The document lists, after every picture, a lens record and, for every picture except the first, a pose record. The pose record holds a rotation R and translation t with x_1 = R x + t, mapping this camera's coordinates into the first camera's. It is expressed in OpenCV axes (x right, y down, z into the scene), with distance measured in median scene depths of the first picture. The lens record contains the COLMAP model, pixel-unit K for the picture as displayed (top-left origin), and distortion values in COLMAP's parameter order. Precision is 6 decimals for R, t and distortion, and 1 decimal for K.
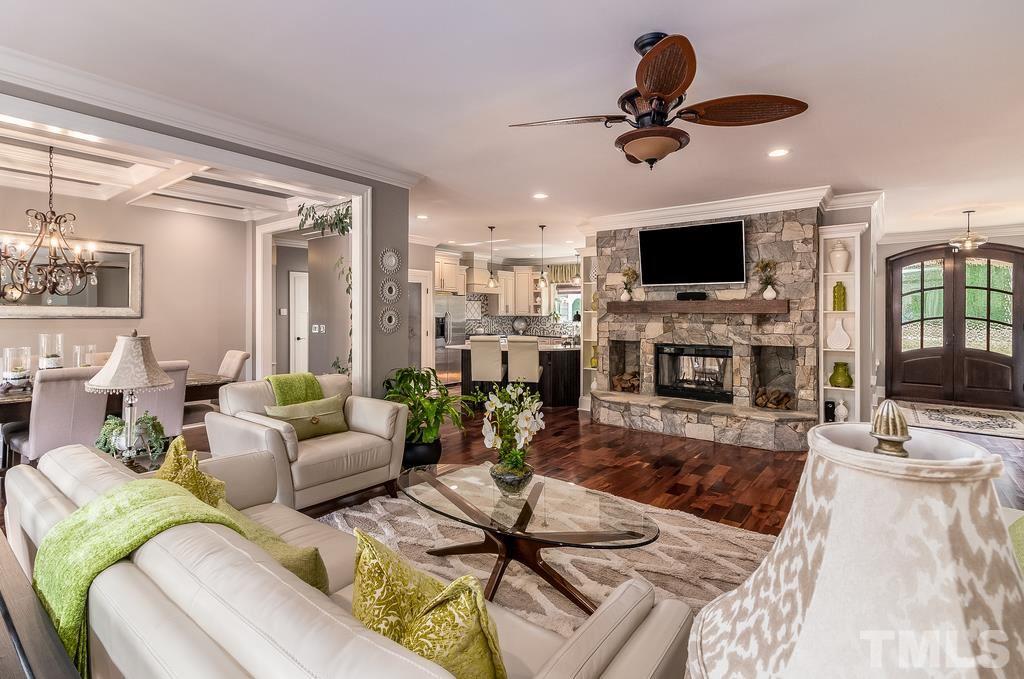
lens RADIAL K [[477.5, 0, 515.9], [0, 477.5, 313.7], [0, 0, 1]] dist [-0.001784, 0.000306]
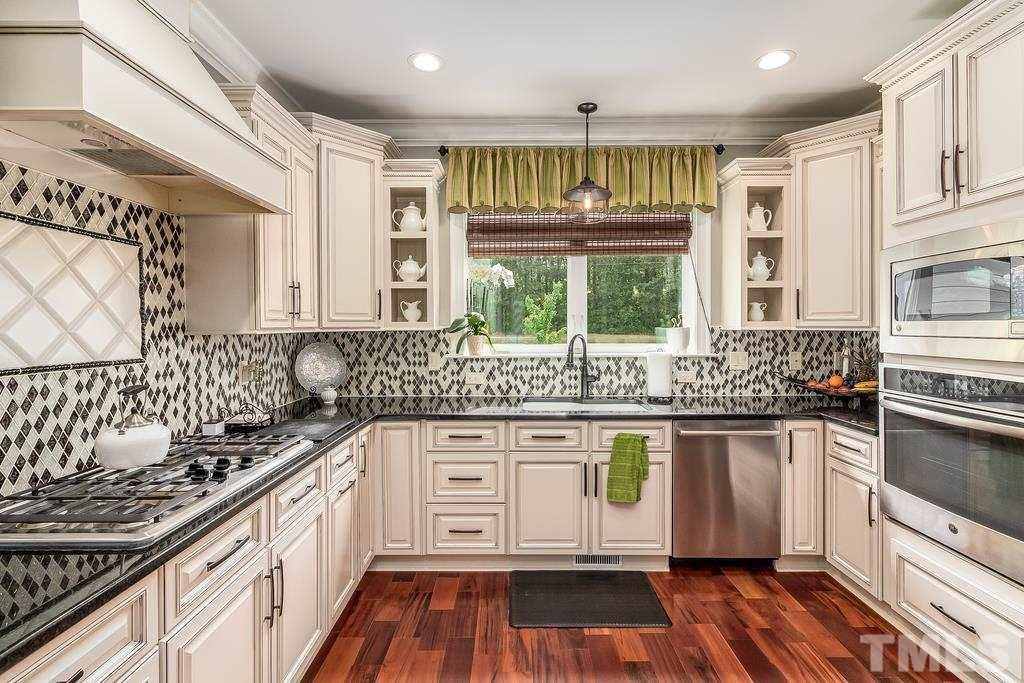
lens RADIAL K [[477.5, 0, 517.7], [0, 477.5, 326.0], [0, 0, 1]] dist [-0.001784, 0.000306]
pose [[0.791537, -0.005946, 0.611092, -0.067469], [0.003660, 0.999981, 0.004989, 0.000852], [-0.611110, -0.001713, 0.791544, 0.767944]]
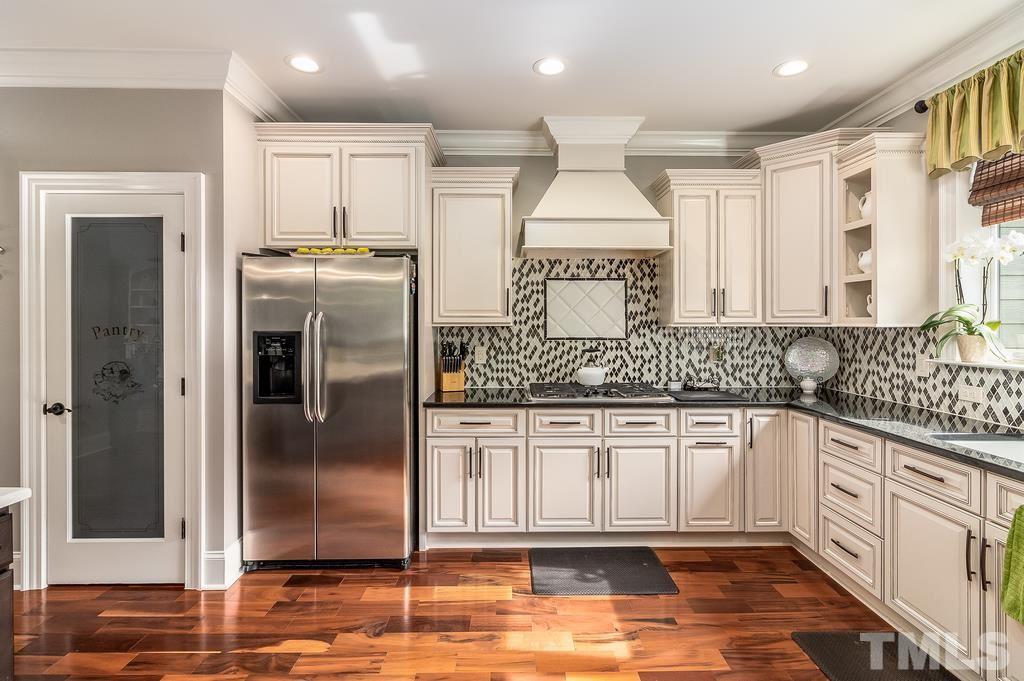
lens RADIAL K [[477.5, 0, 515.8], [0, 477.5, 325.1], [0, 0, 1]] dist [-0.001784, 0.000306]
pose [[0.619558, 0.003354, -0.784944, 0.127949], [0.002568, 0.999977, 0.006299, 0.001537], [0.784947, -0.005918, 0.619535, 0.723352]]
